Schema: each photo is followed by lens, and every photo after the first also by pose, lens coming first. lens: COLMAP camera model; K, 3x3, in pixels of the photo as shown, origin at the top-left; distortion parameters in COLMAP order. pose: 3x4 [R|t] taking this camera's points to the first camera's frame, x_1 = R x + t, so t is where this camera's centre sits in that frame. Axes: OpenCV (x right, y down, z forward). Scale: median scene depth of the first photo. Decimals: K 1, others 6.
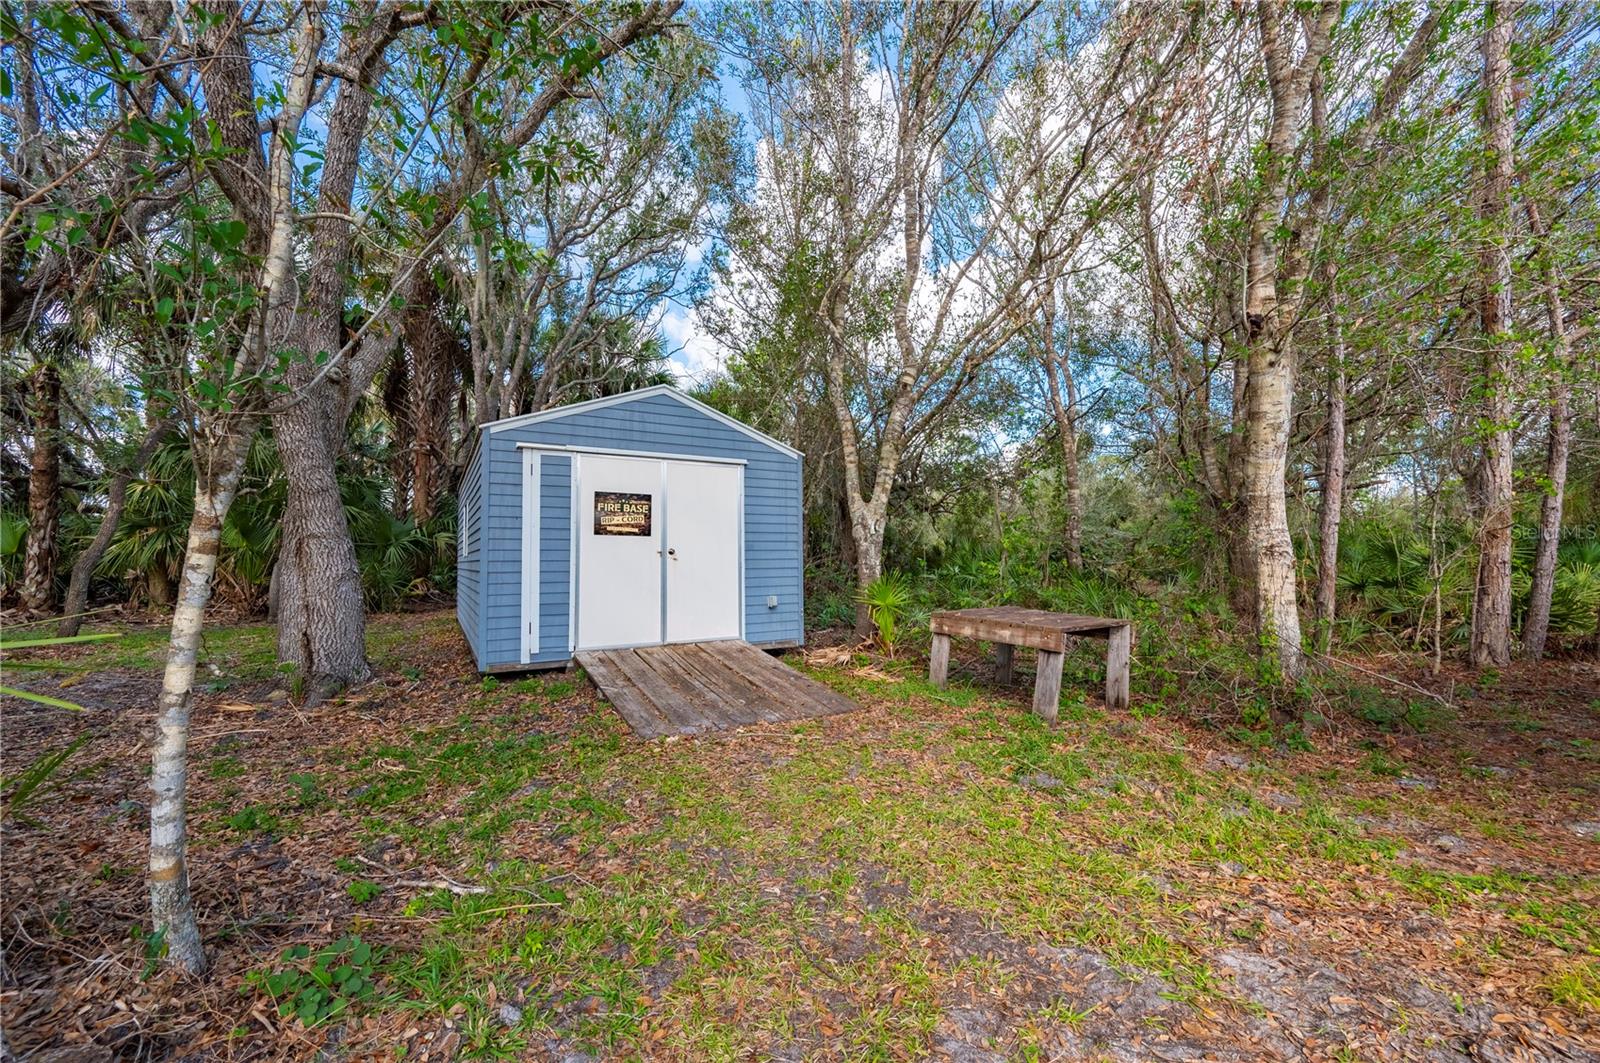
lens RADIAL K [[630.7, 0, 800.0], [0, 630.7, 531.5], [0, 0, 1]] dist [-0.000290, -0.000055]
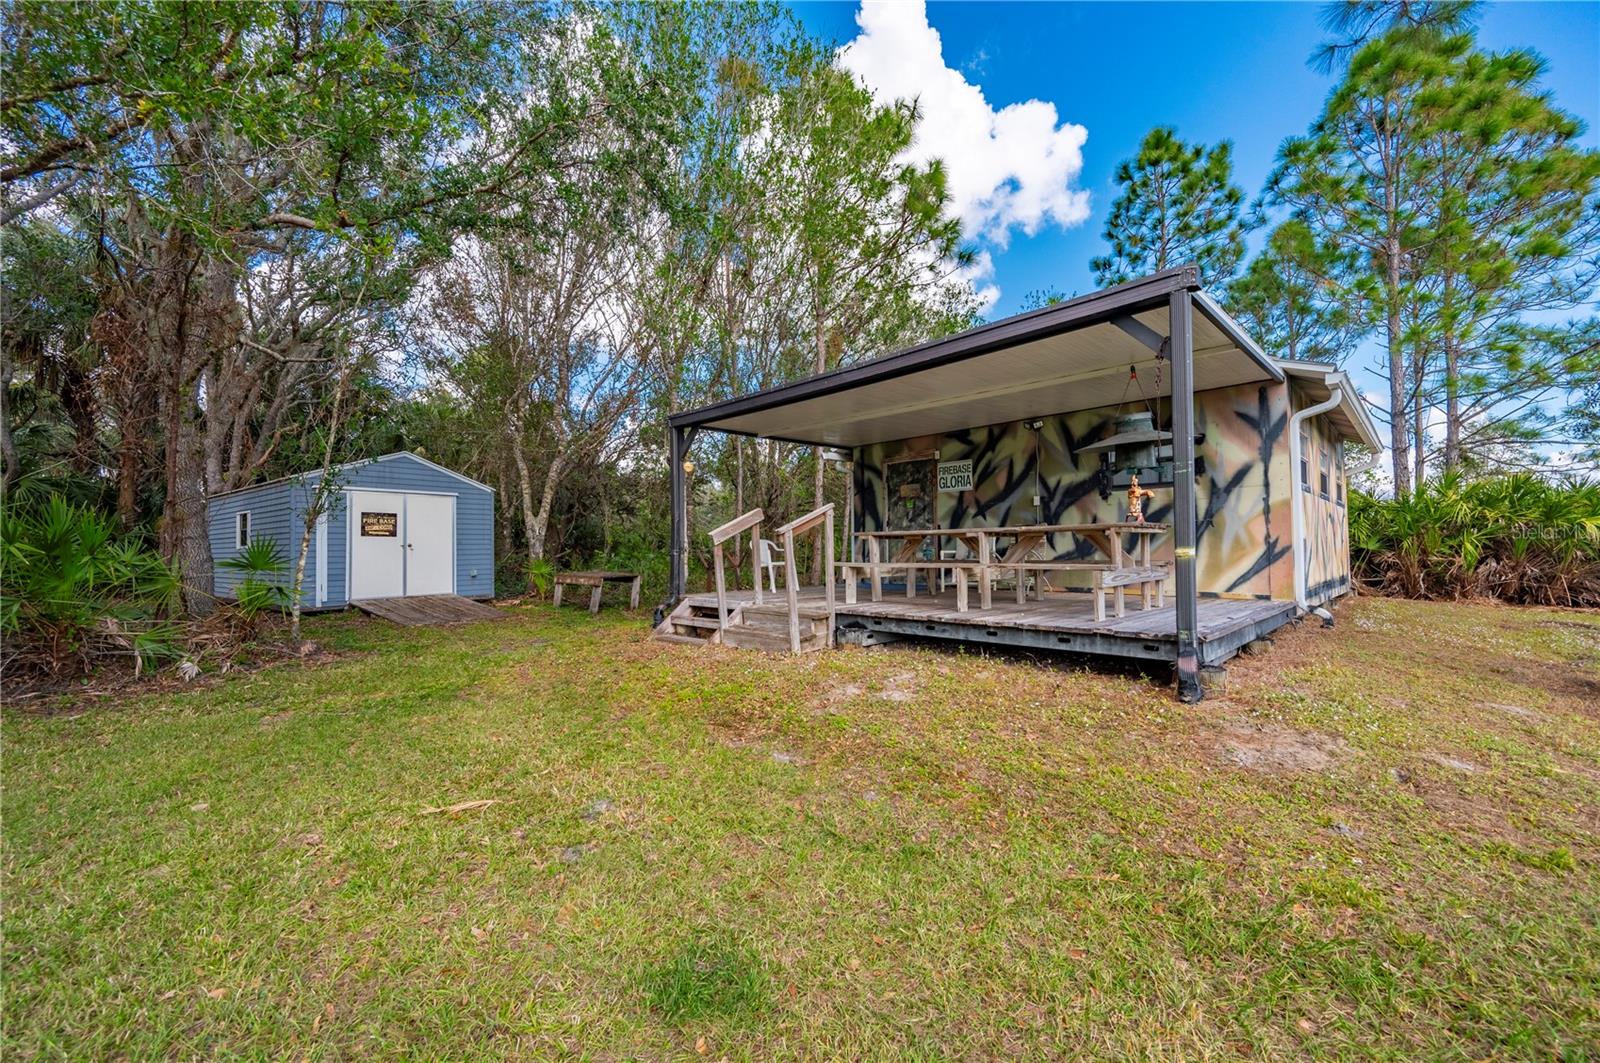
lens RADIAL K [[630.7, 0, 800.0], [0, 630.7, 531.5], [0, 0, 1]] dist [-0.000290, -0.000055]
pose [[0.921294, 0.005625, 0.388825, 0.149011], [-0.011230, 0.999863, 0.012145, -0.050977], [-0.388704, -0.015556, 0.921231, -1.332424]]
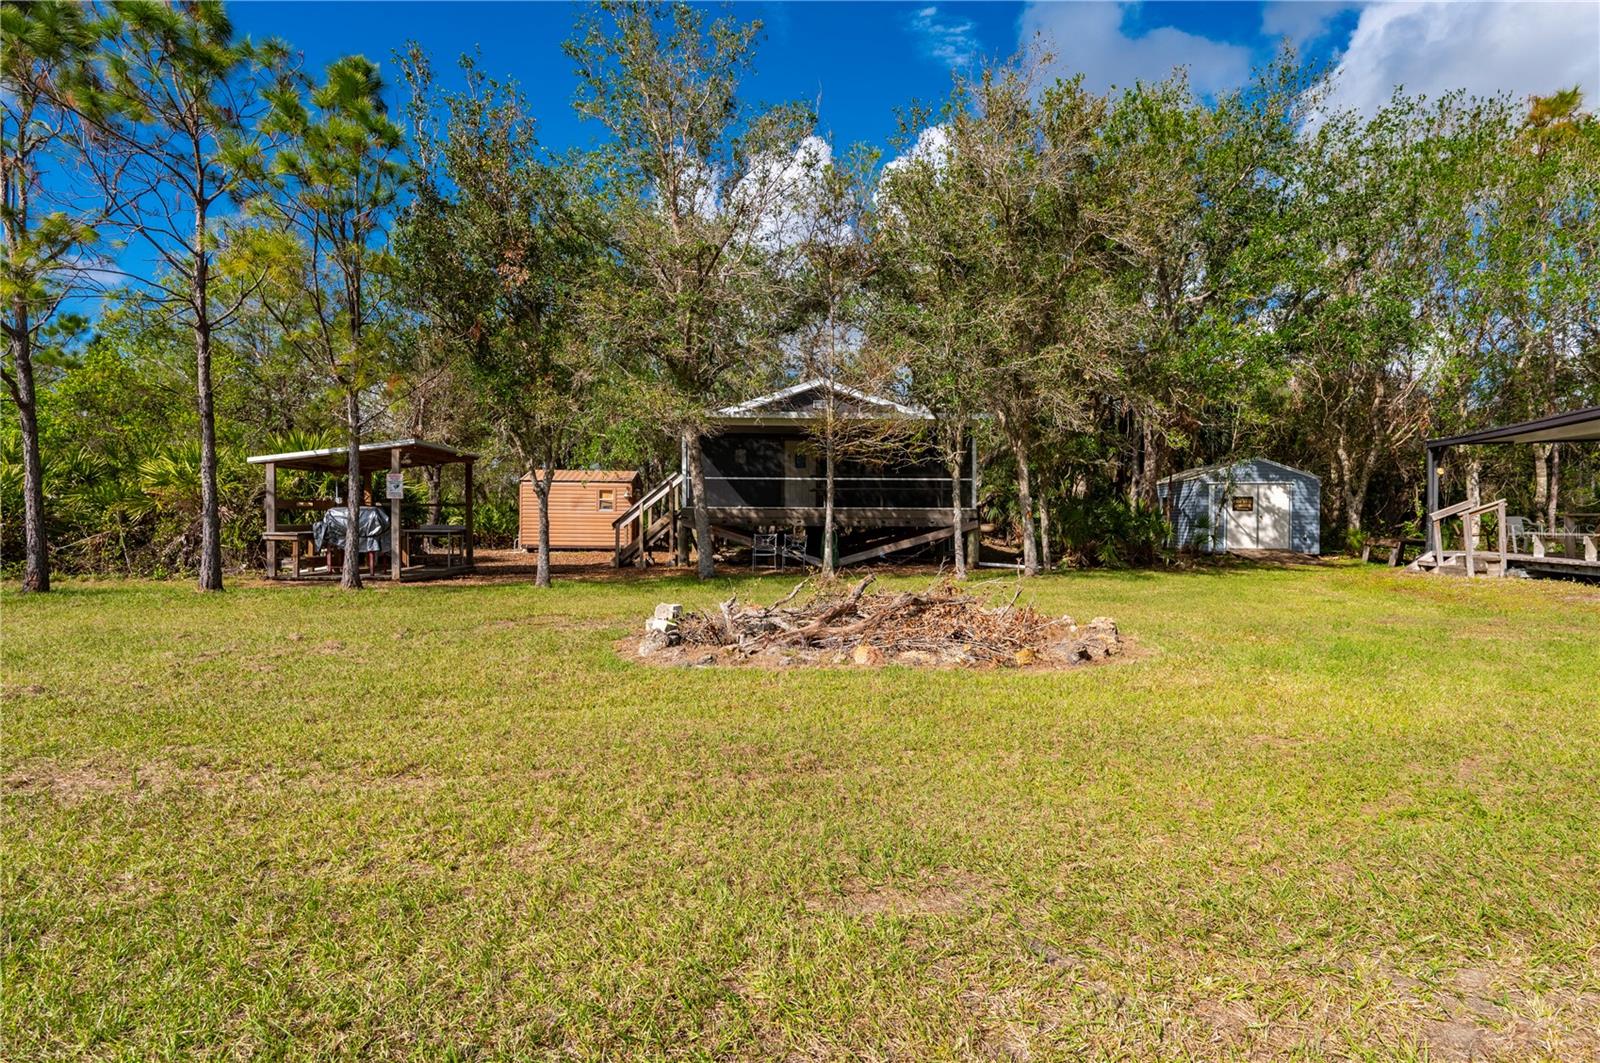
lens RADIAL K [[773.8, 0, 800.0], [0, 773.8, 531.5], [0, 0, 1]] dist [-0.002290, -0.000058]
pose [[0.783886, 0.020359, -0.620571, 0.406925], [0.018276, 0.998273, 0.055836, -0.163362], [0.620635, -0.055110, 0.782160, -3.696053]]
